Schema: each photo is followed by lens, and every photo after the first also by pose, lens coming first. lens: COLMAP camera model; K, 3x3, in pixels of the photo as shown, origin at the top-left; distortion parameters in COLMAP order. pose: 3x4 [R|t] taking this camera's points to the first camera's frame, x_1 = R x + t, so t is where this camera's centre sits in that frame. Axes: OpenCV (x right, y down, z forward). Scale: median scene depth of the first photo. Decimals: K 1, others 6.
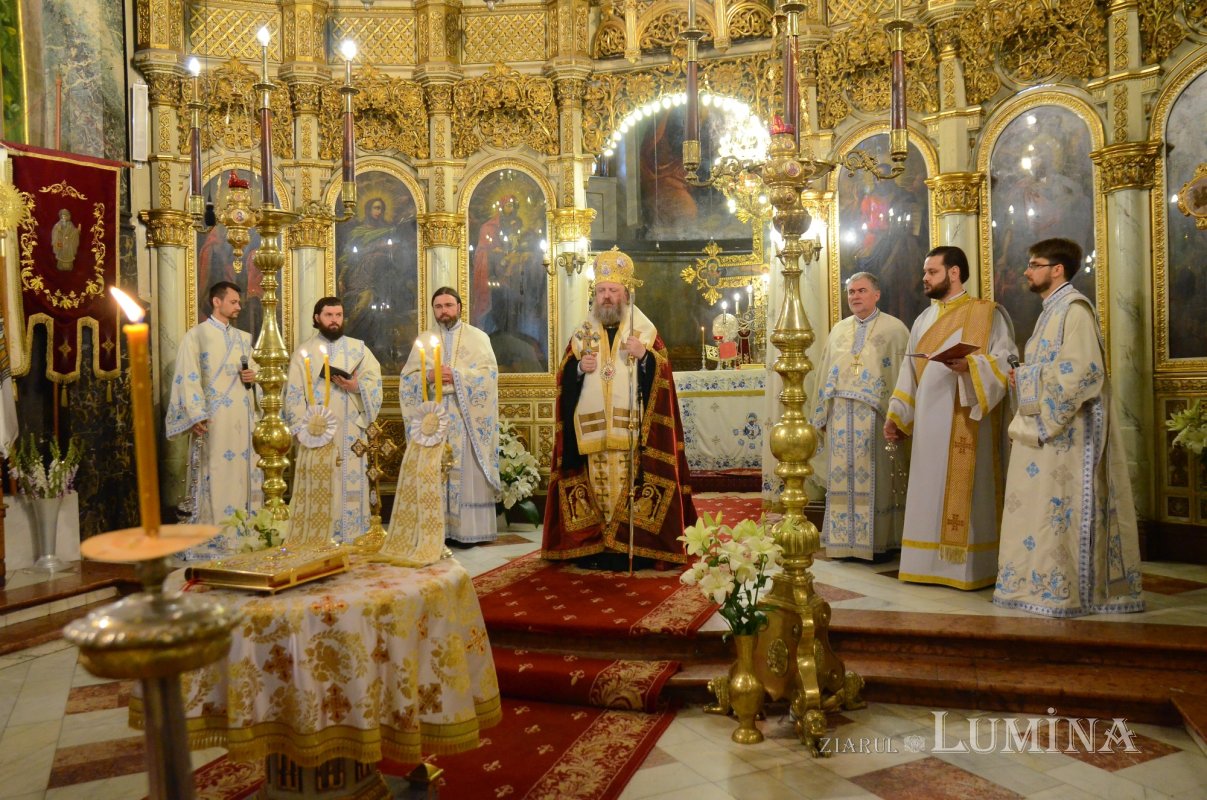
lens RADIAL K [[900.7, 0, 603.5], [0, 900.7, 400.0], [0, 0, 1]] dist [-0.120908, 0.108524]
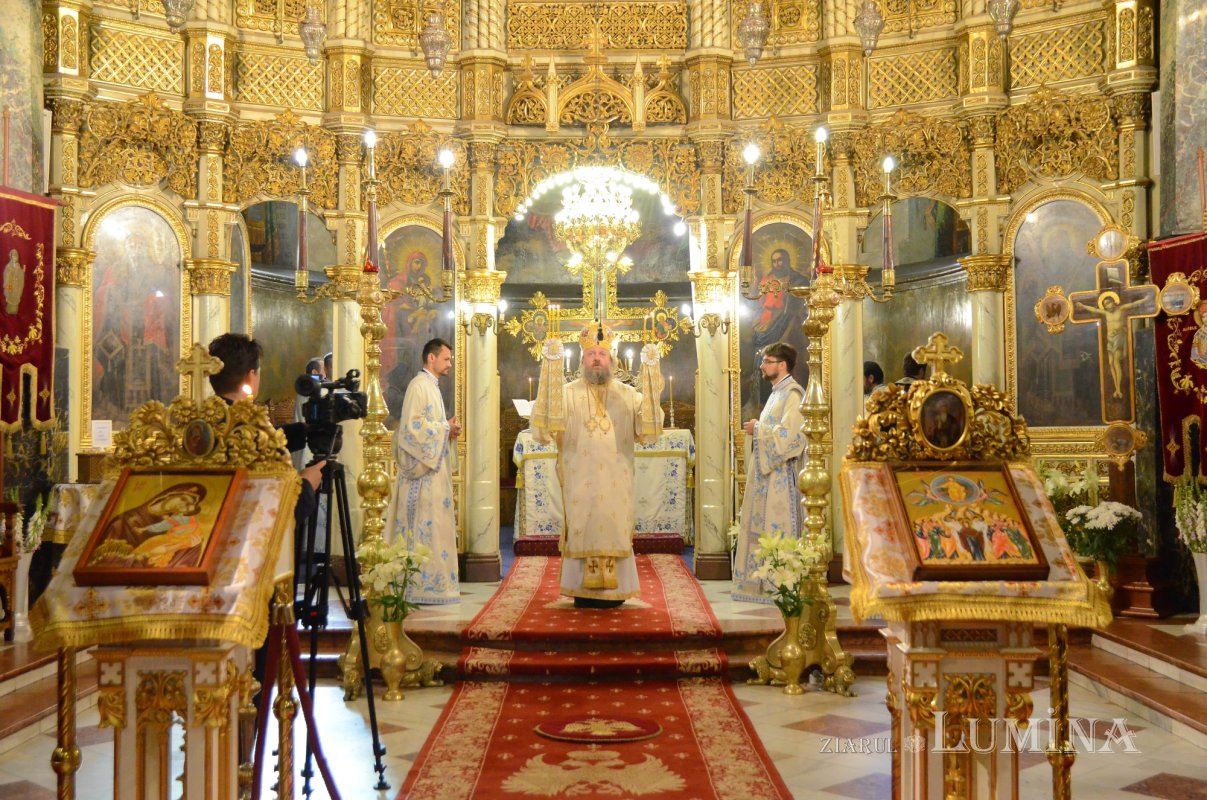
lens RADIAL K [[1269.5, 0, 567.1], [0, 1269.5, 403.2], [0, 0, 1]] dist [-0.019957, 0.015334]
pose [[0.954704, 0.022285, 0.296721, -0.405419], [-0.005725, 0.998383, -0.056562, 0.019638], [-0.297502, 0.052301, 0.953288, -0.431751]]
